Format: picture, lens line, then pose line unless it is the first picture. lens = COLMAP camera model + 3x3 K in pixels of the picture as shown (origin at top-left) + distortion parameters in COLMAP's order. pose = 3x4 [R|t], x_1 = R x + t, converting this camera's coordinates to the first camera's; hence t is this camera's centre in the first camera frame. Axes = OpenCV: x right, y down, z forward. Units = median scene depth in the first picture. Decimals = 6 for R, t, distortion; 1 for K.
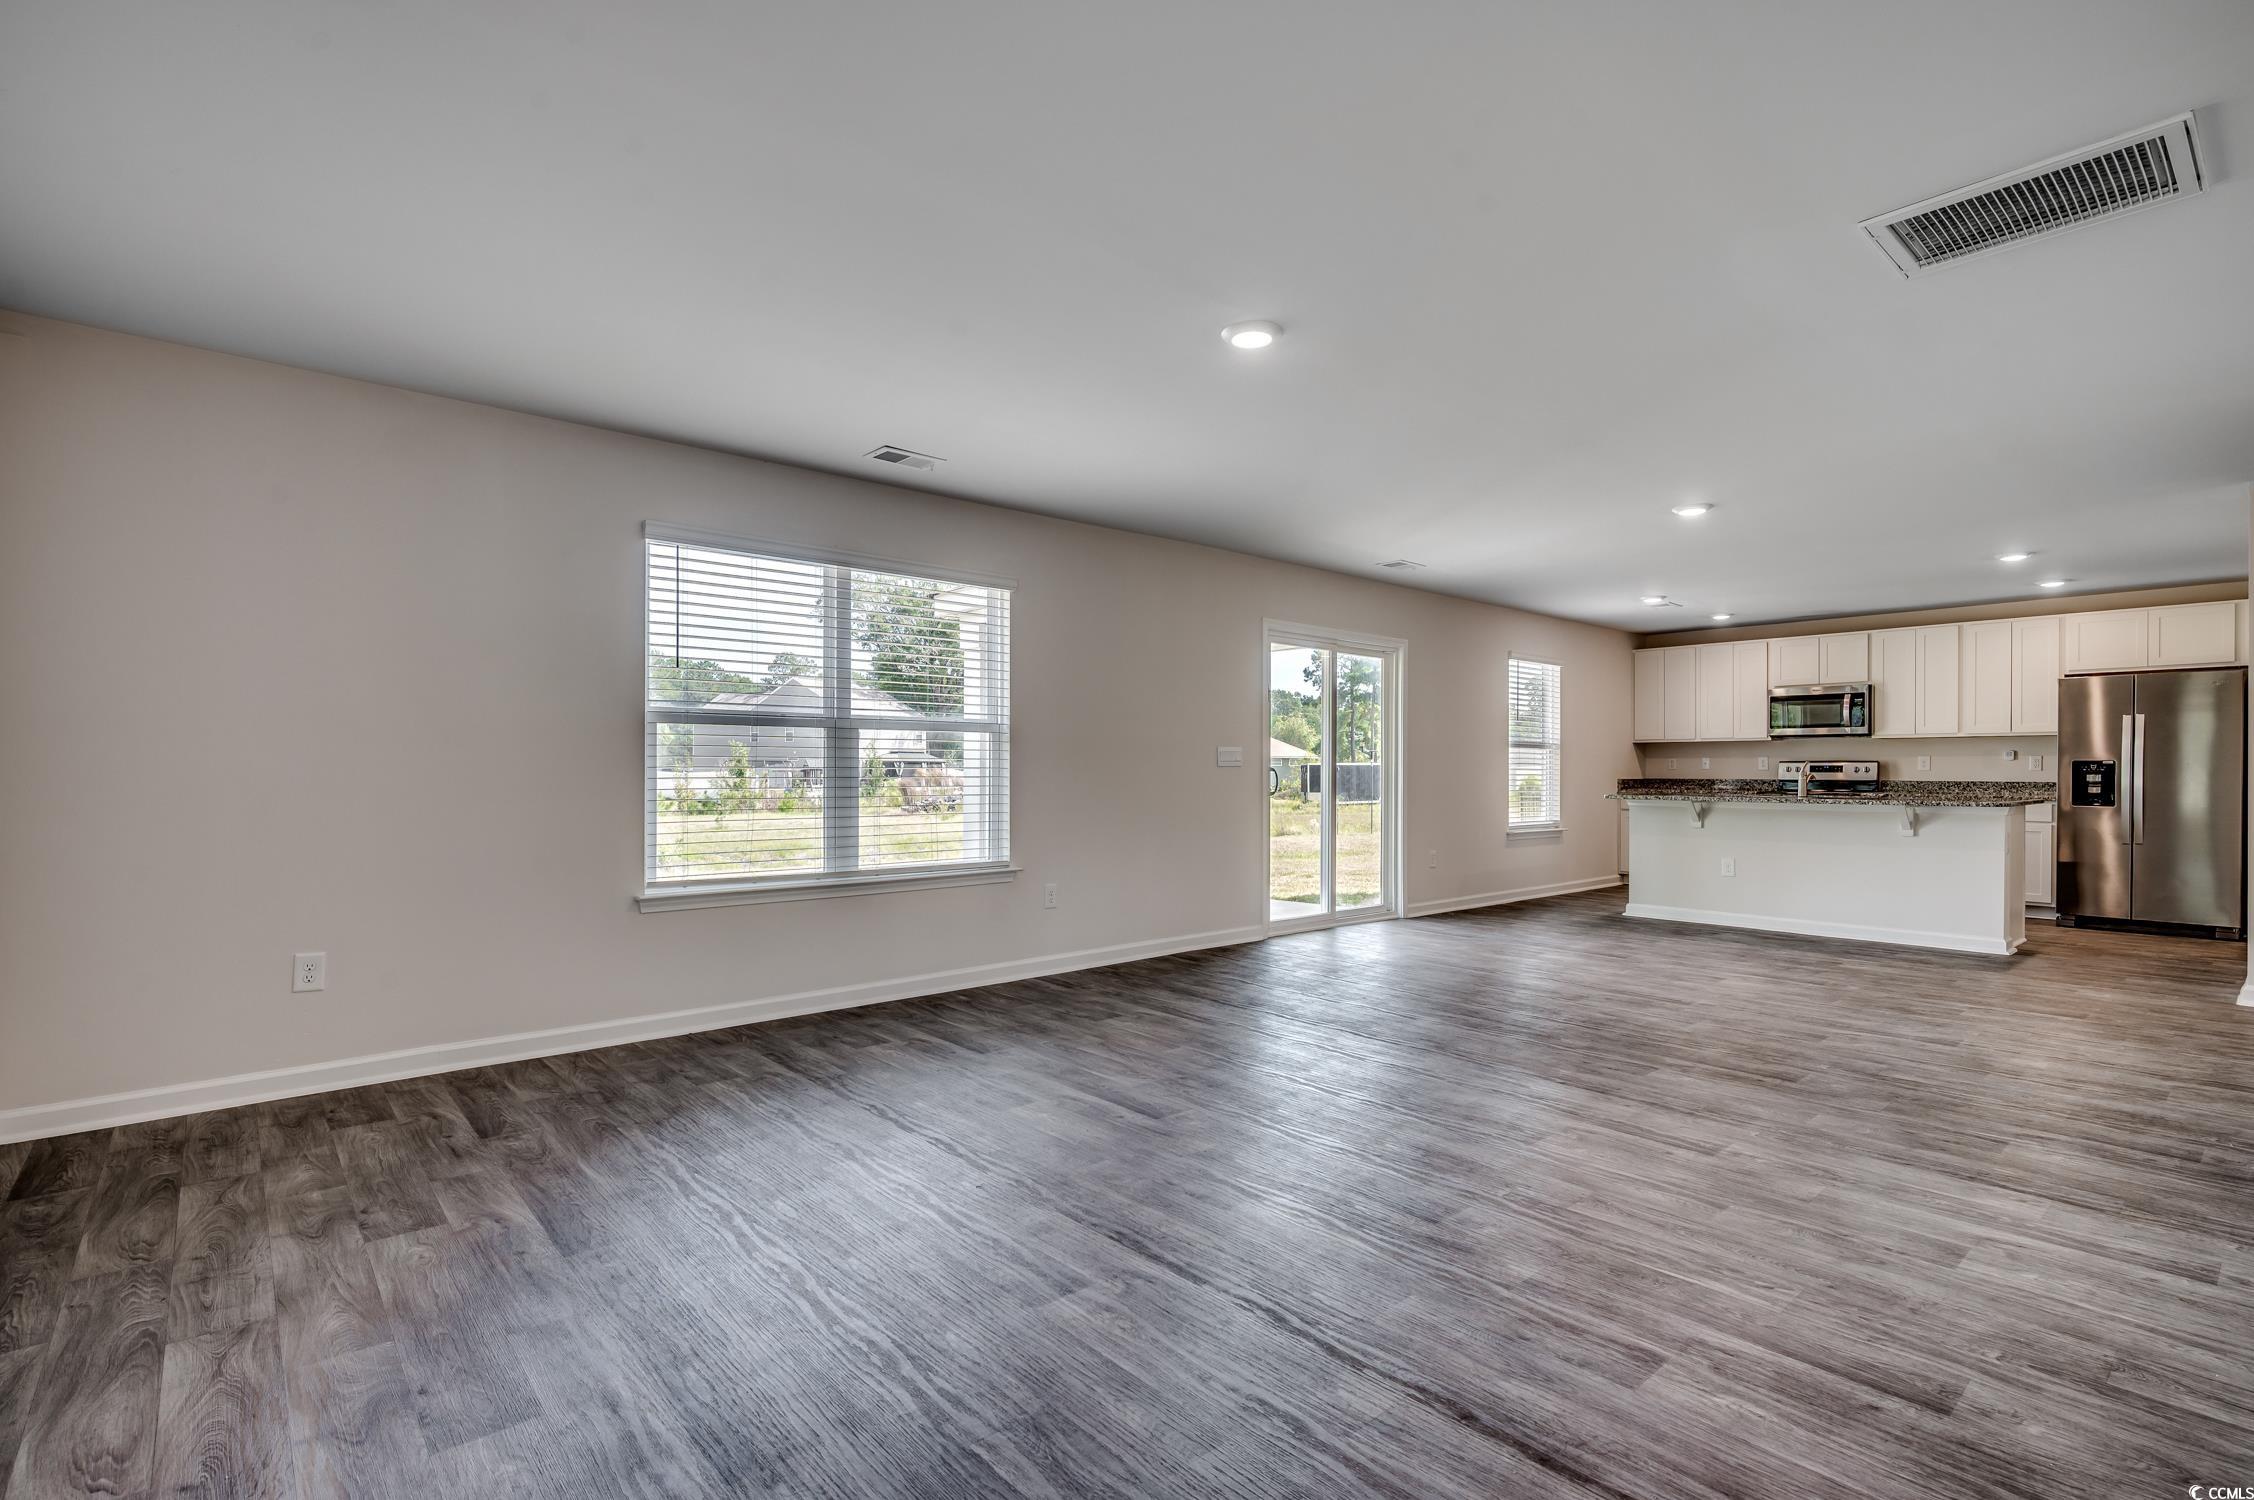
lens RADIAL K [[1033.4, 0, 1137.2], [0, 1033.4, 769.8], [0, 0, 1]] dist [-0.001039, -0.000254]
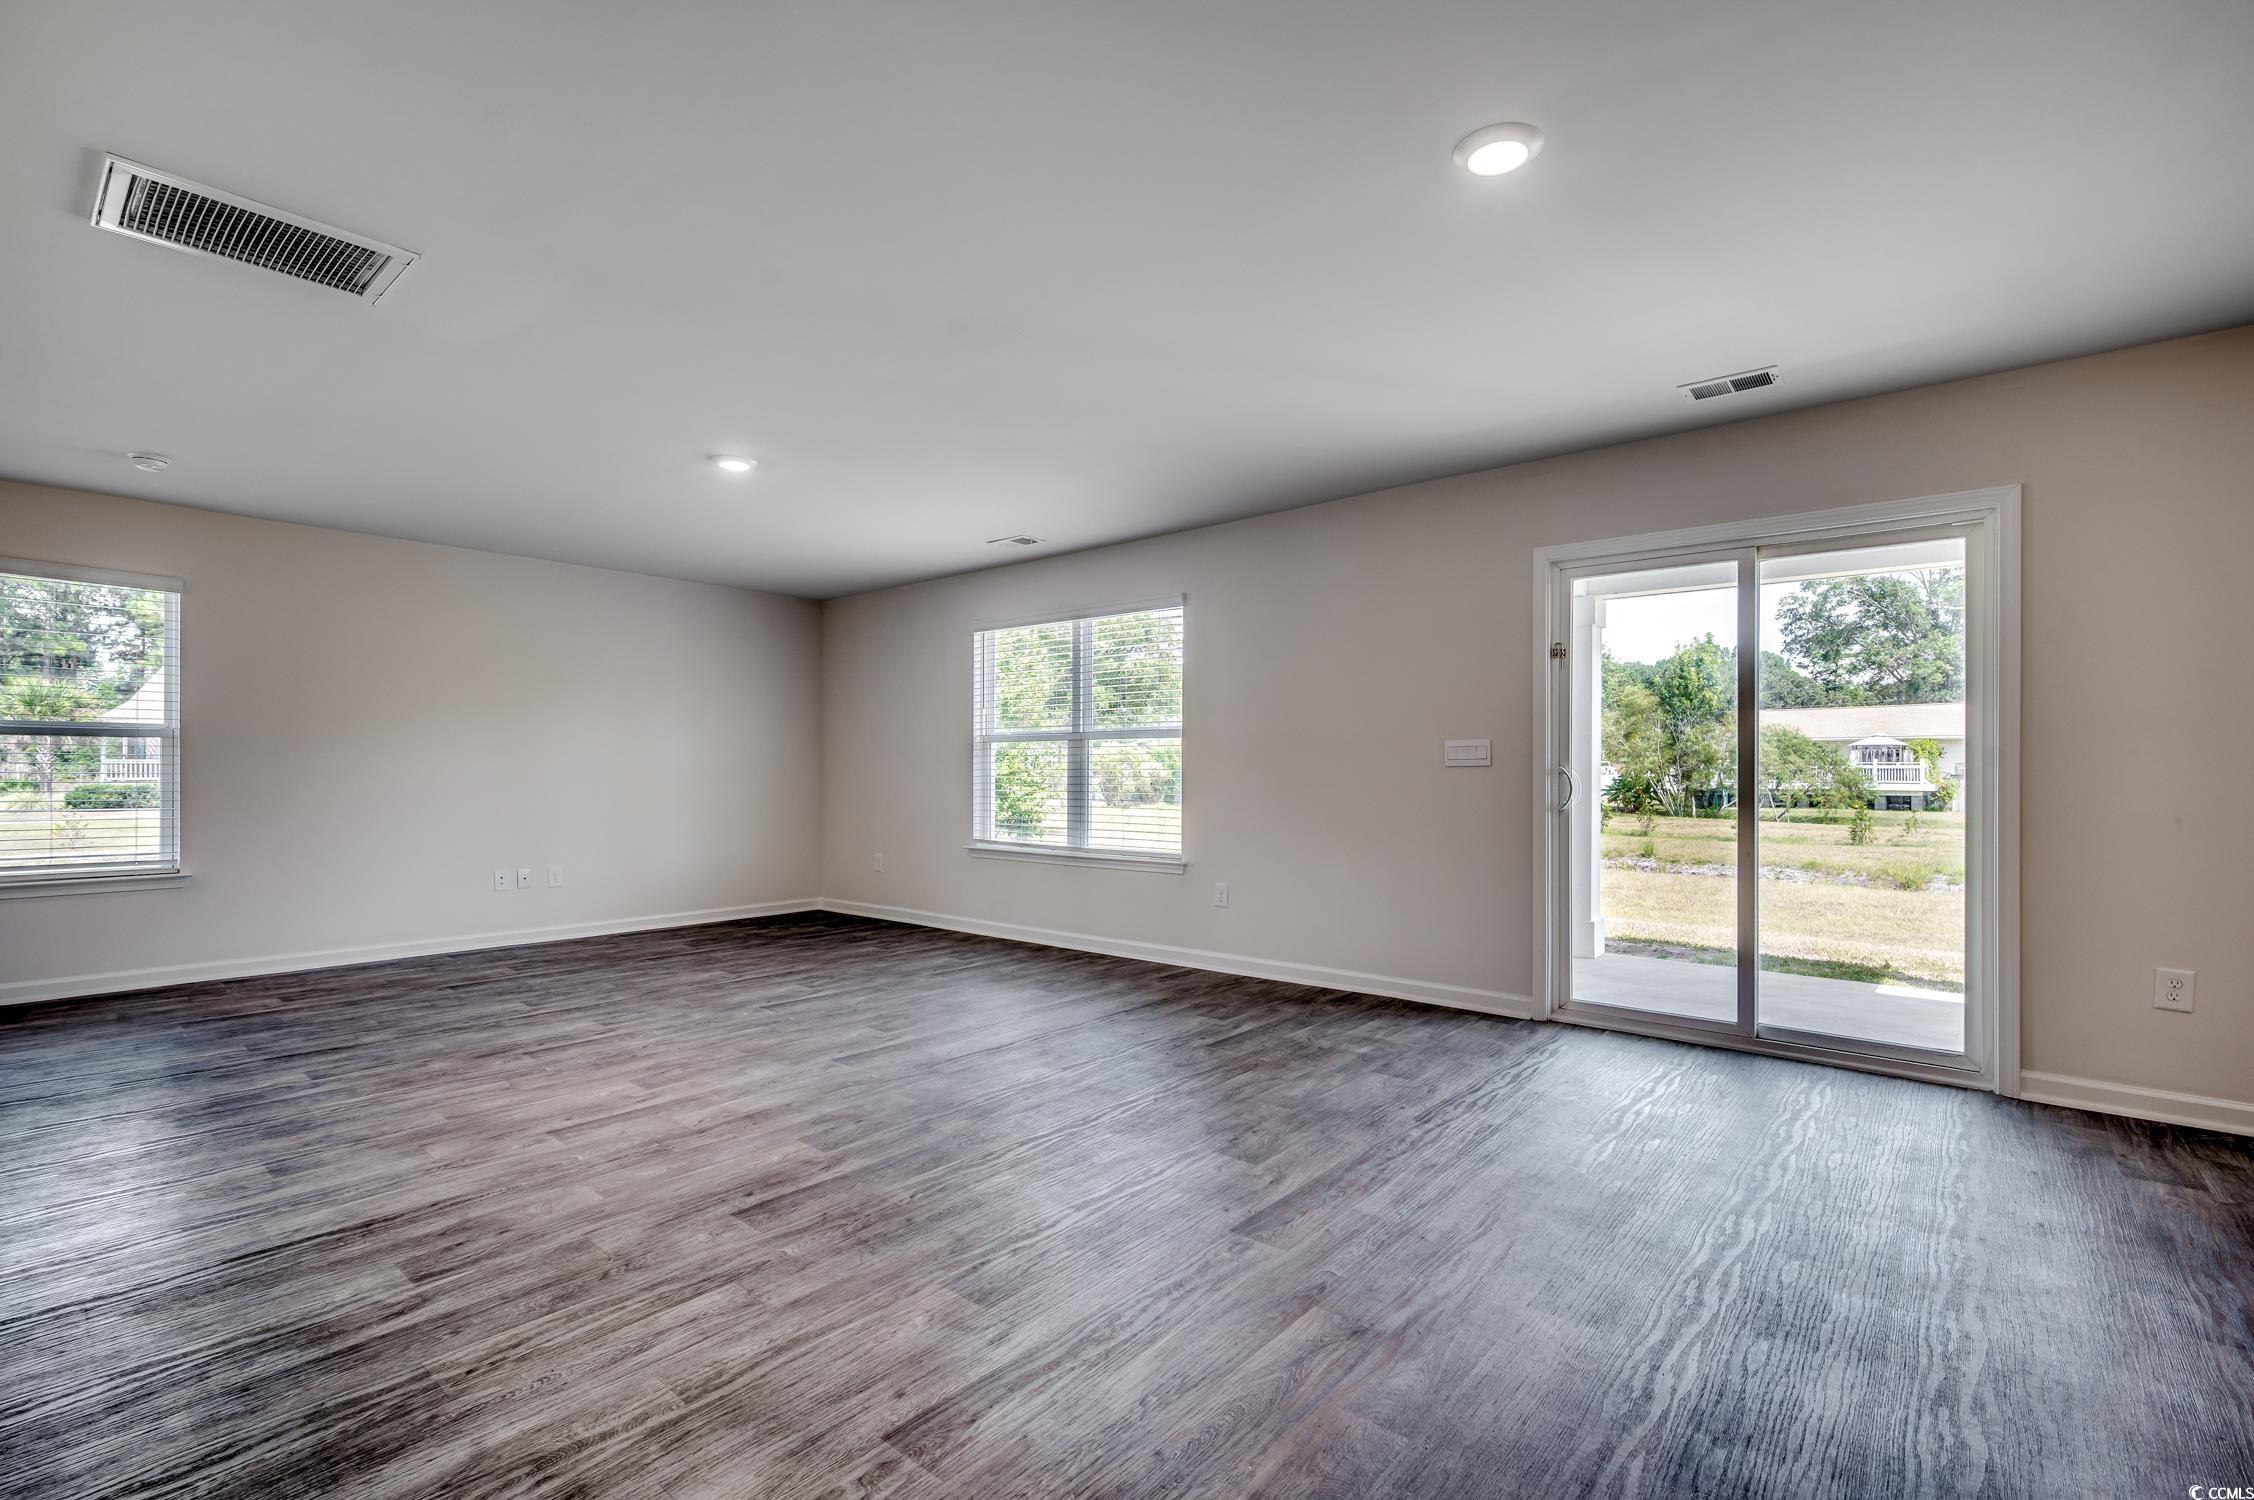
lens RADIAL K [[1033.4, 0, 1137.2], [0, 1033.4, 769.8], [0, 0, 1]] dist [-0.001039, -0.000254]
pose [[0.140638, -0.001718, -0.990060, 1.010237], [-0.003202, 0.999992, -0.002190, 0.001928], [0.990056, 0.003478, 0.140632, 0.866708]]
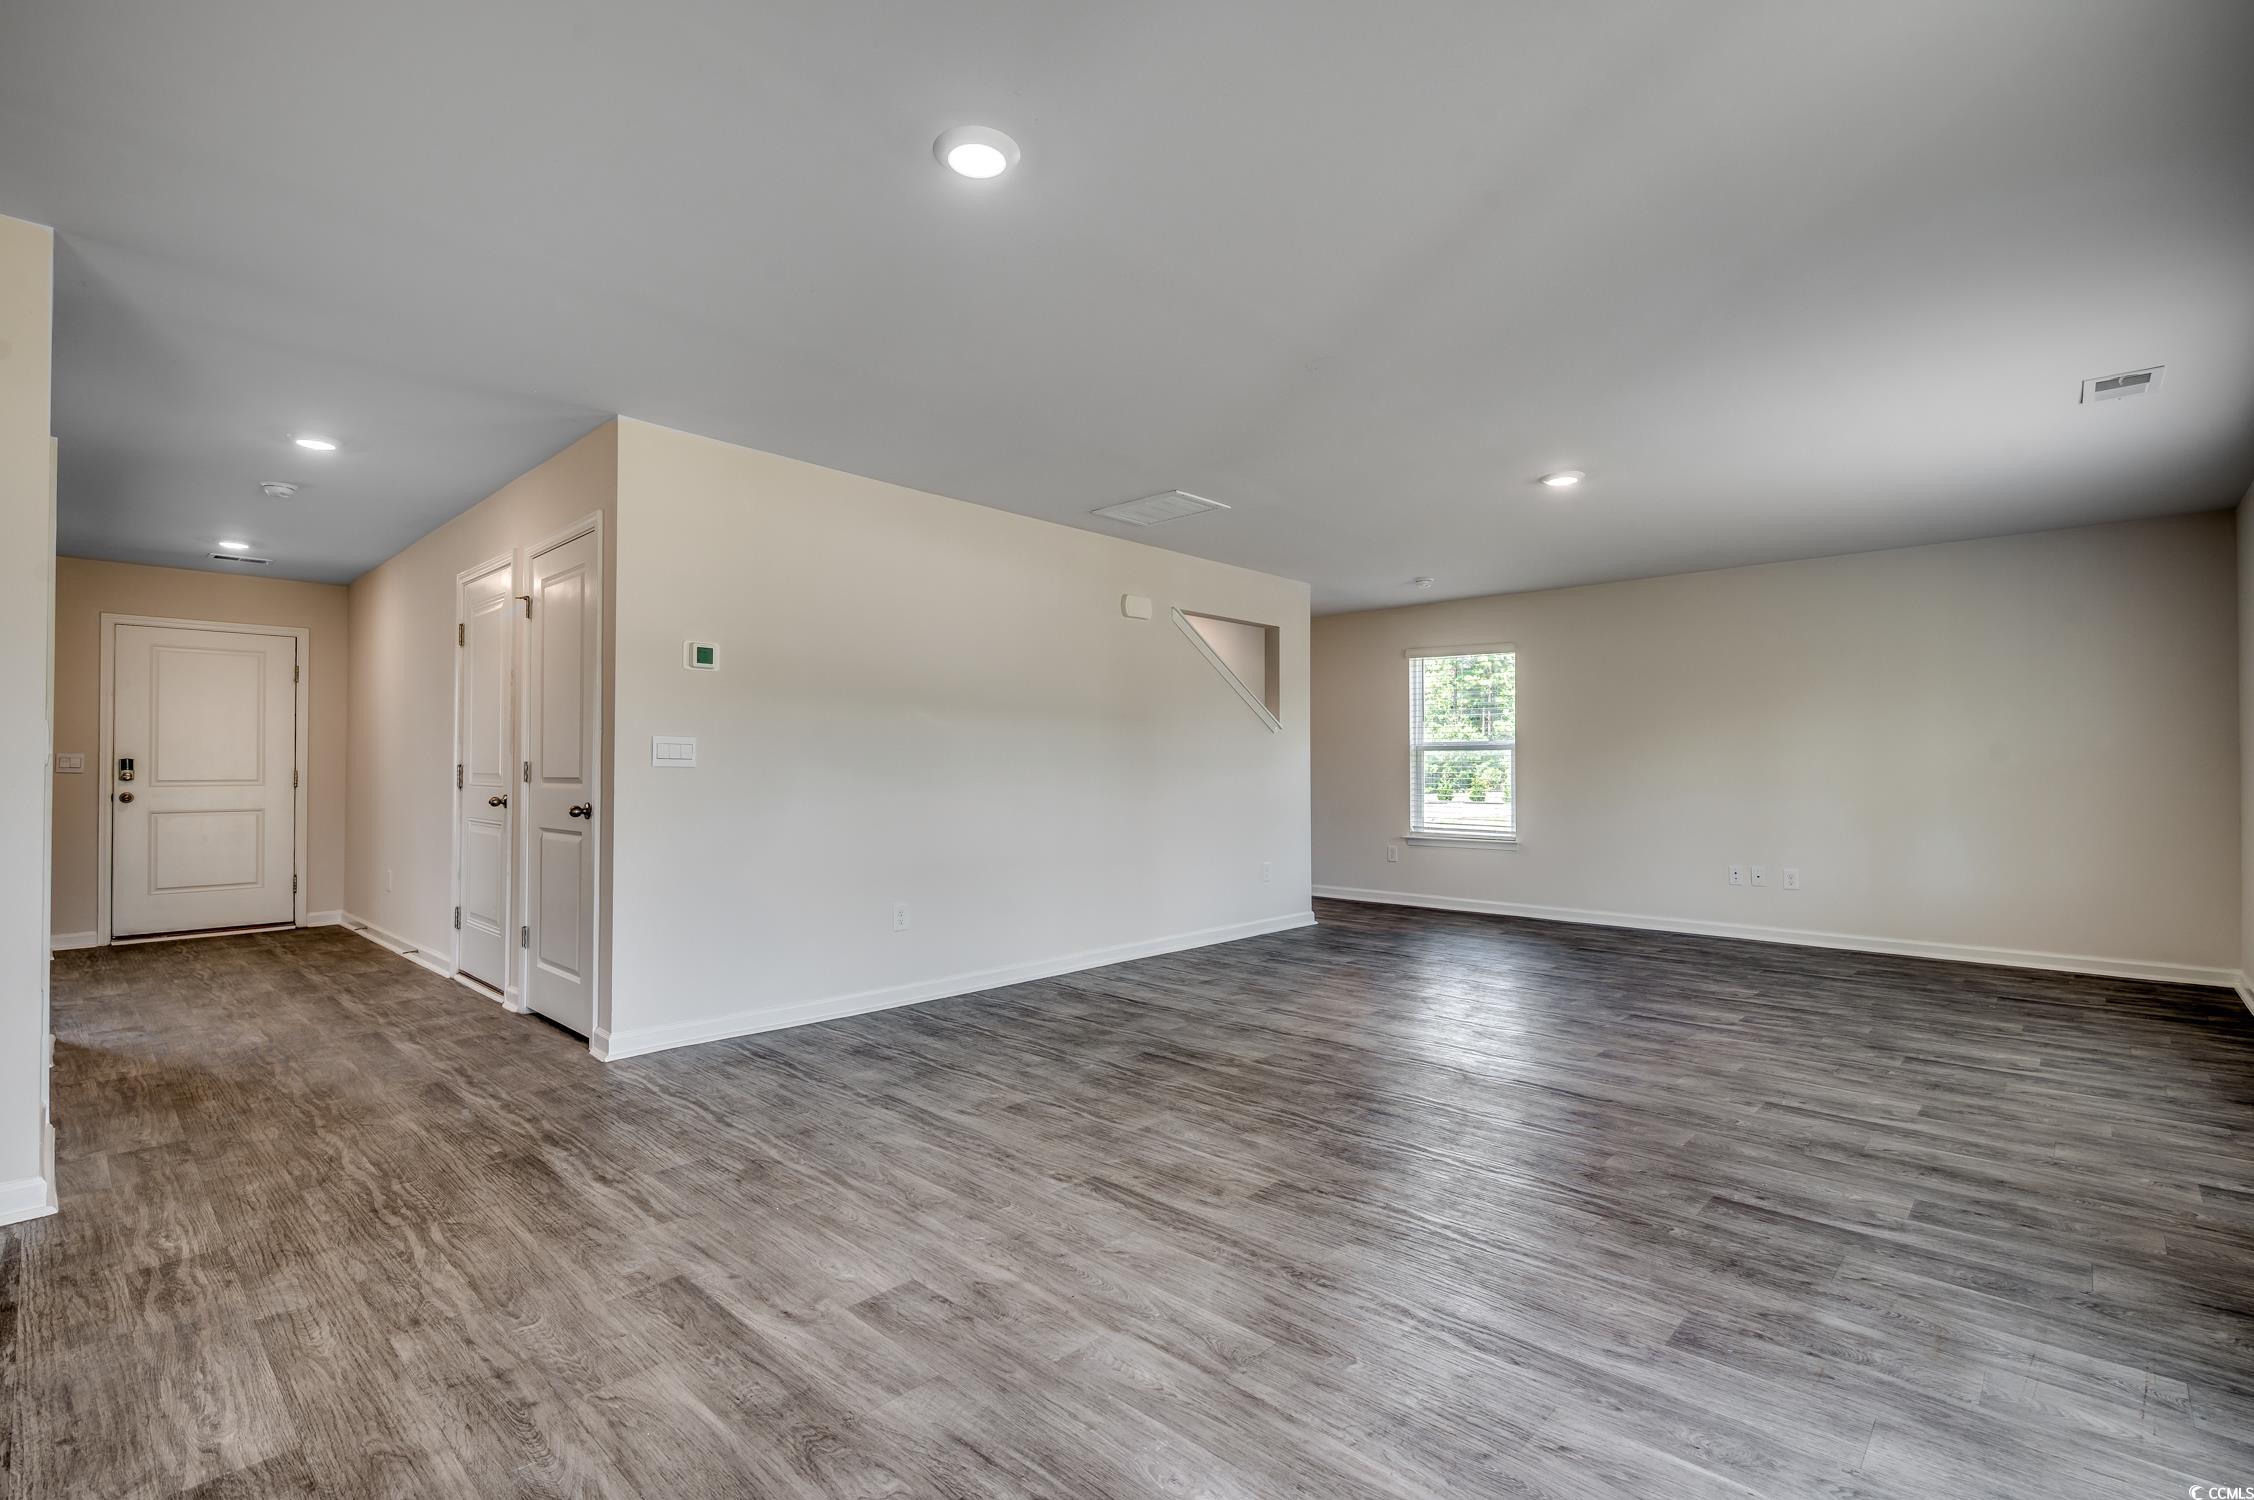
lens RADIAL K [[1013.6, 0, 1119.3], [0, 1013.6, 768.3], [0, 0, 1]] dist [-0.000850, 0.000112]
pose [[-0.997190, -0.000545, -0.074918, 0.551449], [-0.000667, 0.999998, 0.001610, -0.004782], [0.074917, 0.001655, -0.997188, 1.544127]]
